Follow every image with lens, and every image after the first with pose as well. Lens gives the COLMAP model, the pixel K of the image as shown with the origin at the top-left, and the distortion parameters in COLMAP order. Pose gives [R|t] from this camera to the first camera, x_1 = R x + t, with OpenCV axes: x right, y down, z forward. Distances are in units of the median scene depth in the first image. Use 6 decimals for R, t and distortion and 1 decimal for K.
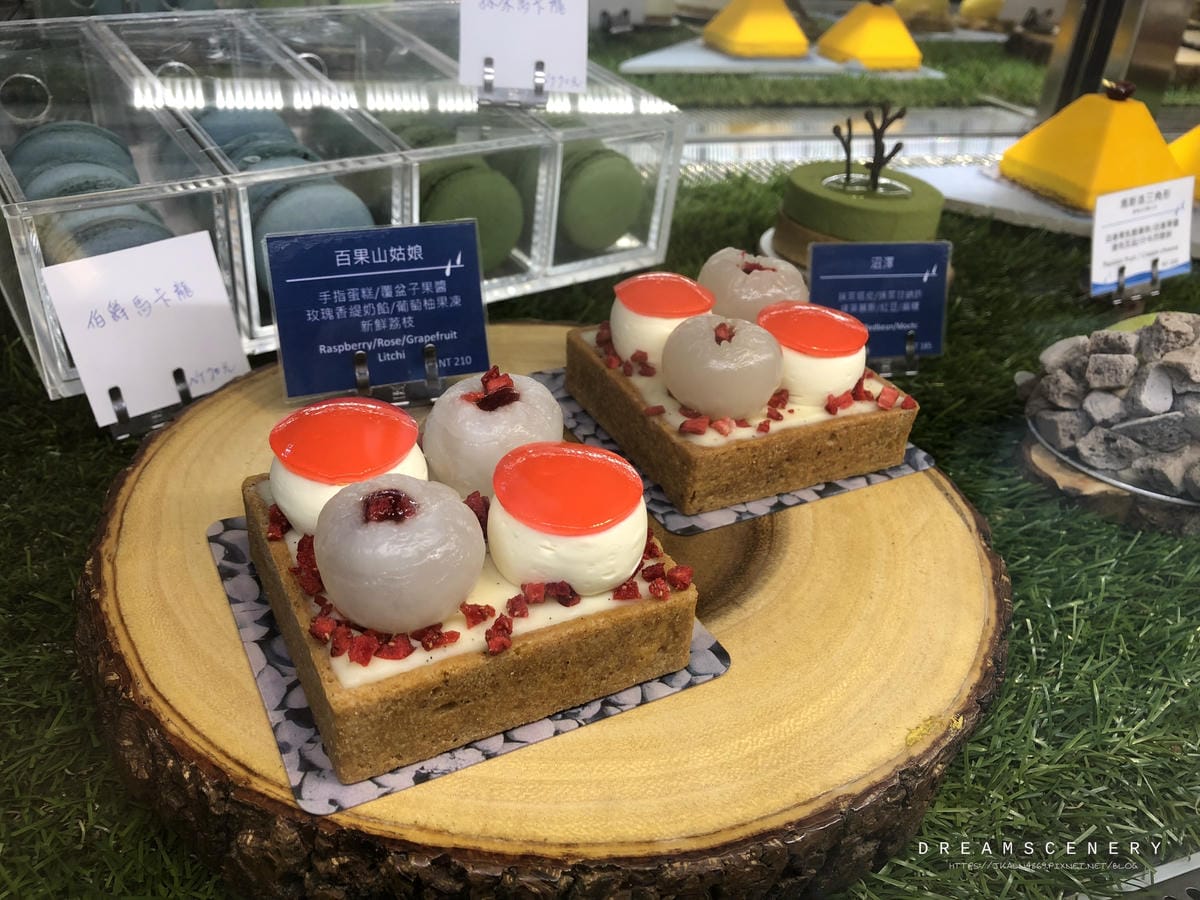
lens RADIAL K [[972.6, 0, 599.8], [0, 972.6, 445.2], [0, 0, 1]] dist [-0.001272, 0.005212]
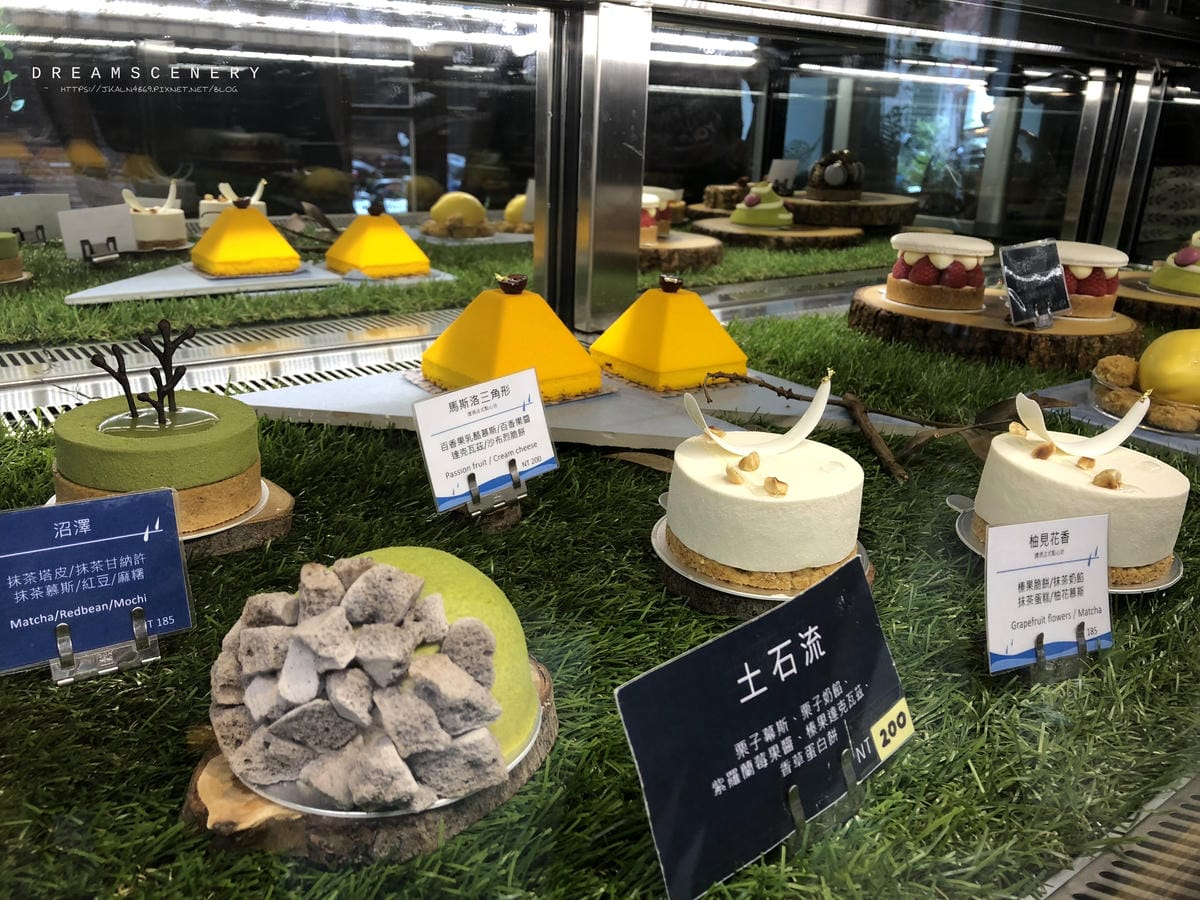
lens RADIAL K [[972.6, 0, 599.8], [0, 972.6, 445.2], [0, 0, 1]] dist [-0.001272, 0.005212]
pose [[0.950153, -0.127734, 0.284418, 0.402608], [0.181502, 0.968328, -0.171459, -0.036723], [-0.253509, 0.214534, 0.943243, 0.131481]]
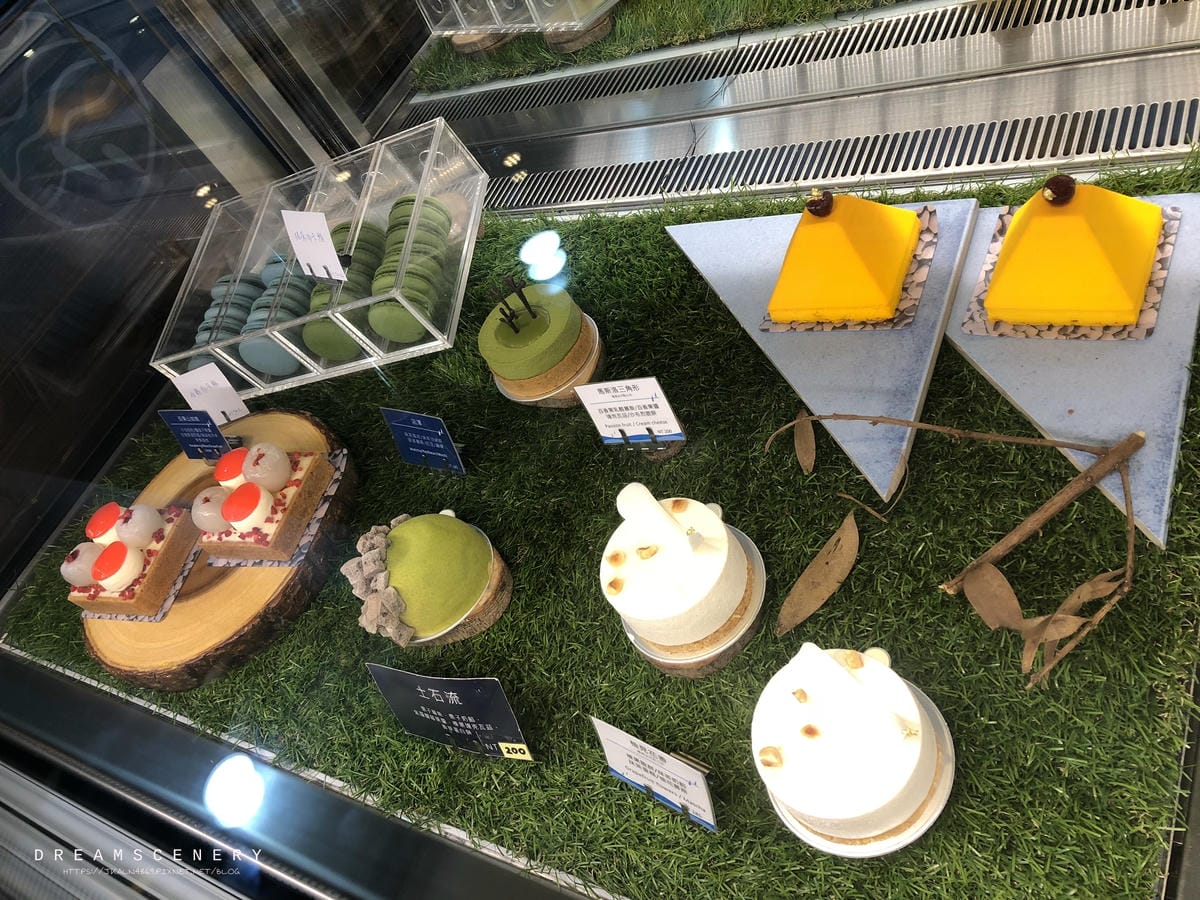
lens RADIAL K [[972.6, 0, 599.8], [0, 972.6, 445.2], [0, 0, 1]] dist [-0.001272, 0.005212]
pose [[0.623960, 0.286196, -0.727163, 1.493055], [0.062955, 0.909089, 0.411818, -0.713217], [0.778916, -0.302736, 0.549218, 0.250327]]
